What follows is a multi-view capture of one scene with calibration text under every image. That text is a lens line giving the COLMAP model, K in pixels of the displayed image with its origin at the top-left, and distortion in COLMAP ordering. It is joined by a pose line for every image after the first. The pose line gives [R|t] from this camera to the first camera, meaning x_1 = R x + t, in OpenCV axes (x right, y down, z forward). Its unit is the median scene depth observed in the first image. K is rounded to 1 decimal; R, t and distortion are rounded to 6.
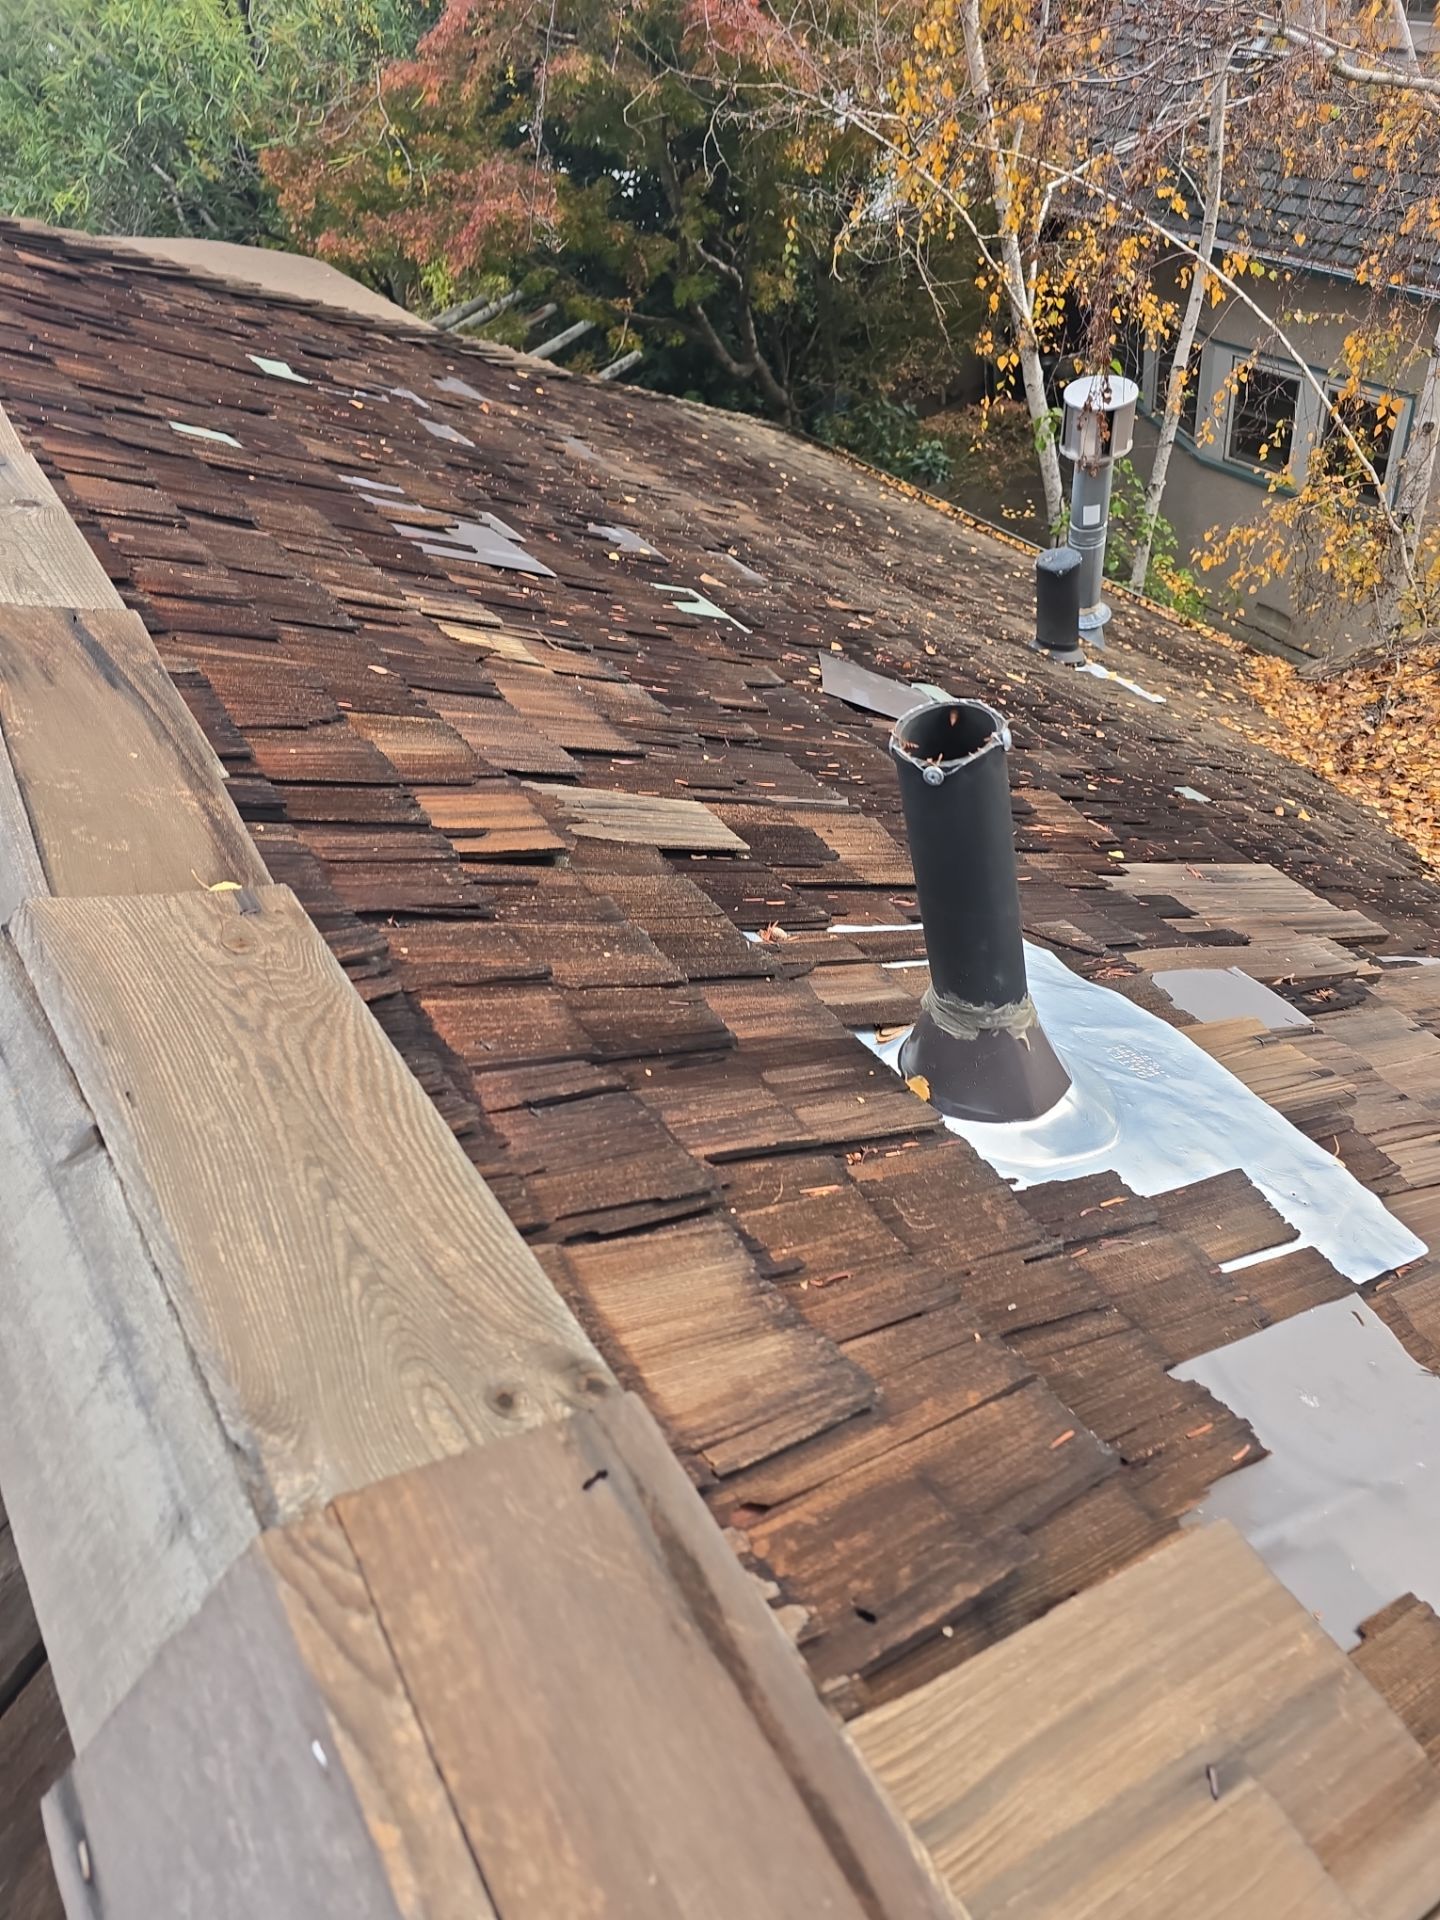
lens RADIAL K [[1183.0, 0, 720.0], [0, 1183.0, 960.0], [0, 0, 1]] dist [0.068216, -0.044847]
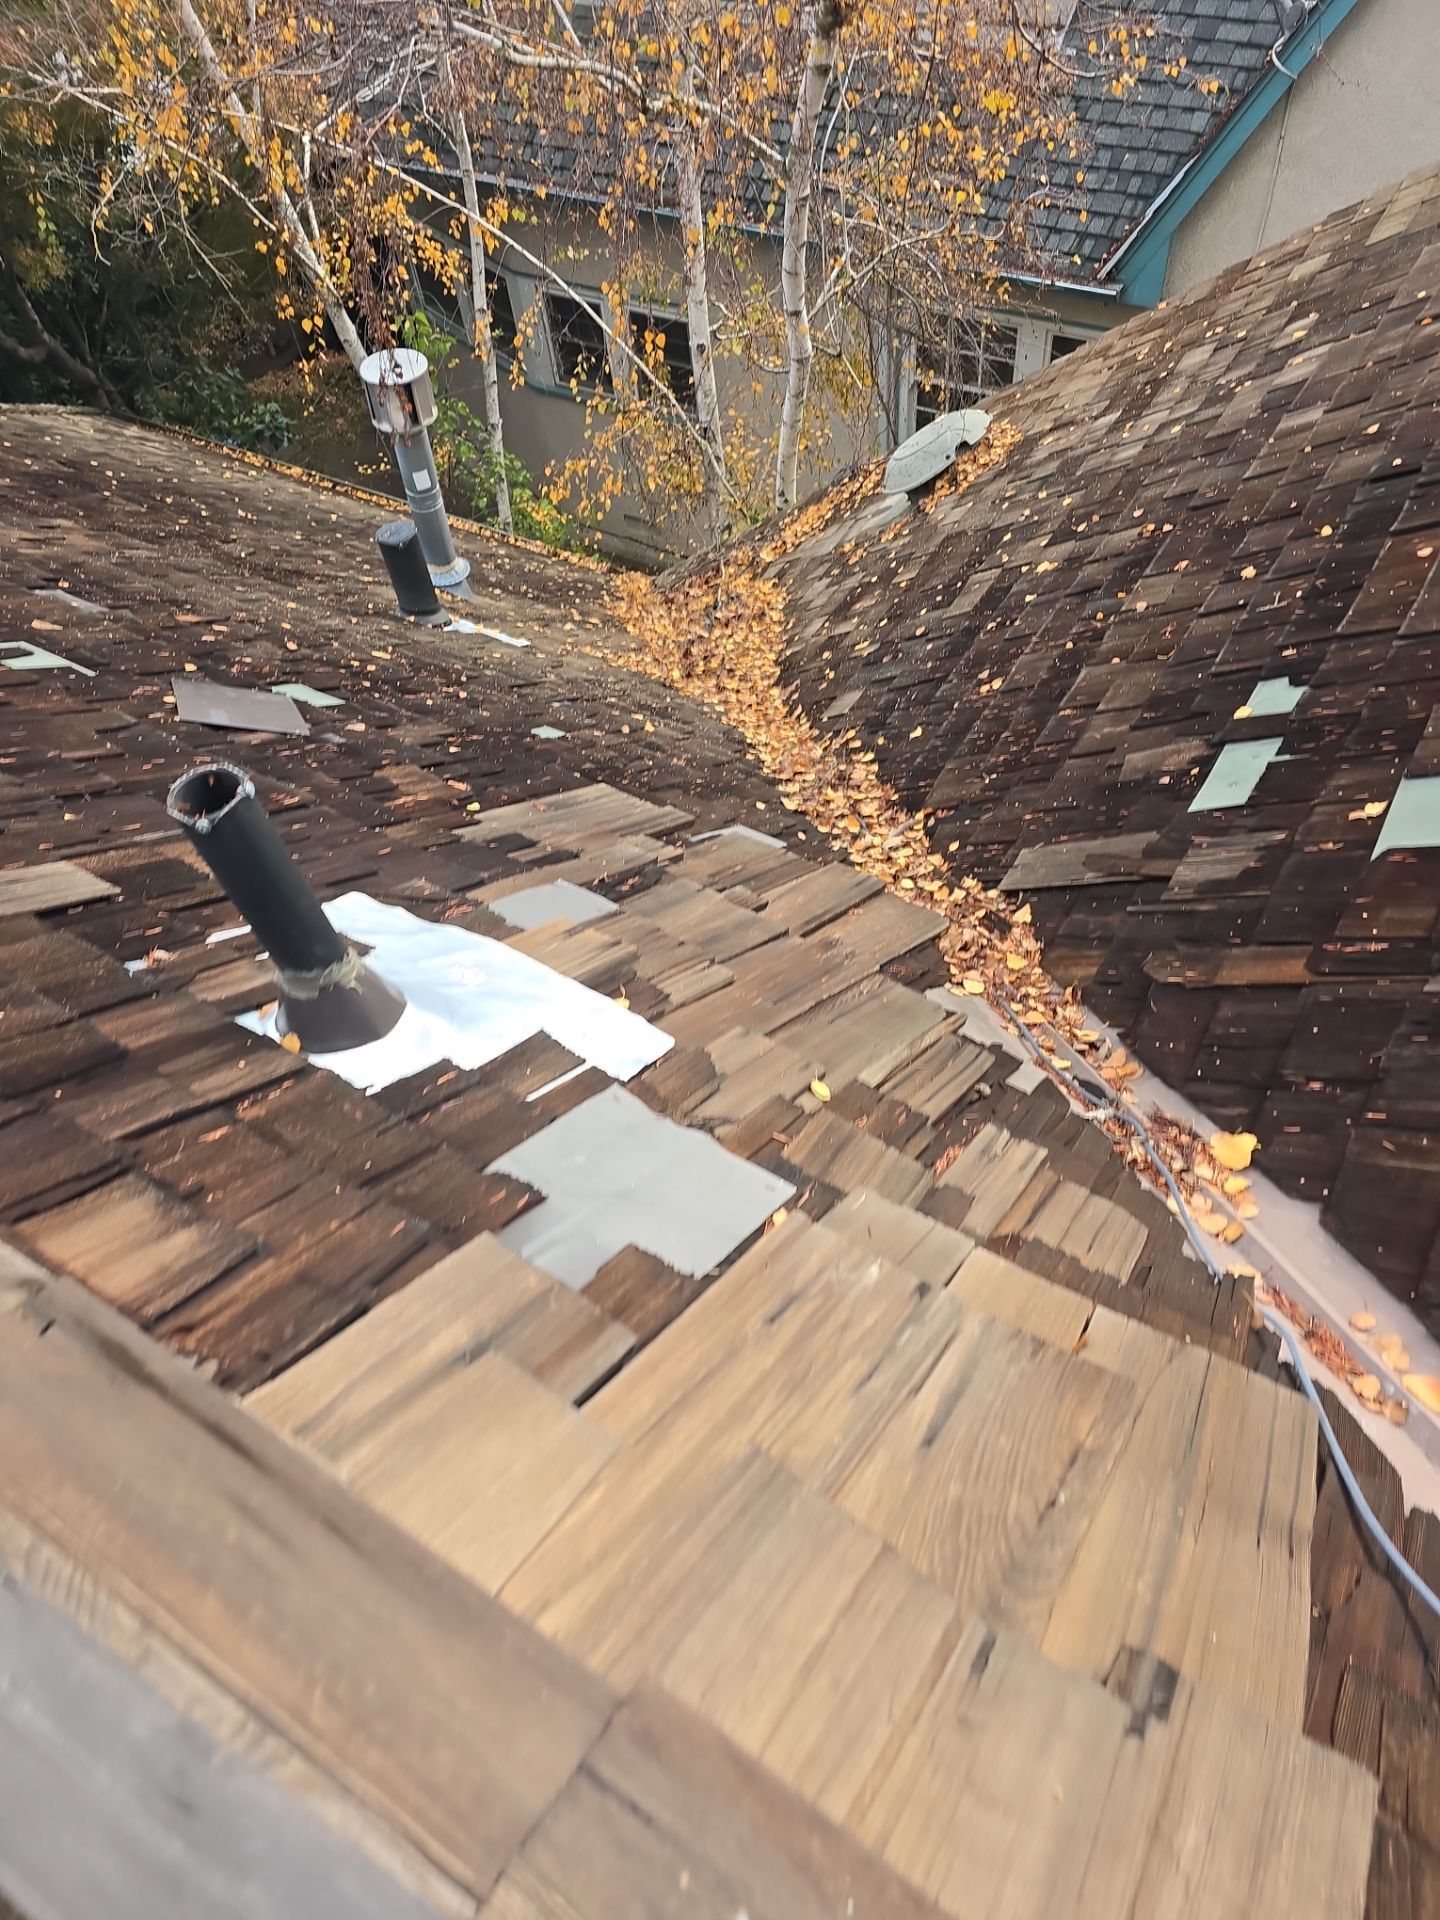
lens RADIAL K [[1303.5, 0, 719.4], [0, 1303.5, 977.4], [0, 0, 1]] dist [0.046690, -0.035281]
pose [[0.905697, -0.279494, 0.318743, 0.061454], [0.261462, 0.960127, 0.098965, 0.007146], [-0.333694, -0.006293, 0.942661, -0.215349]]
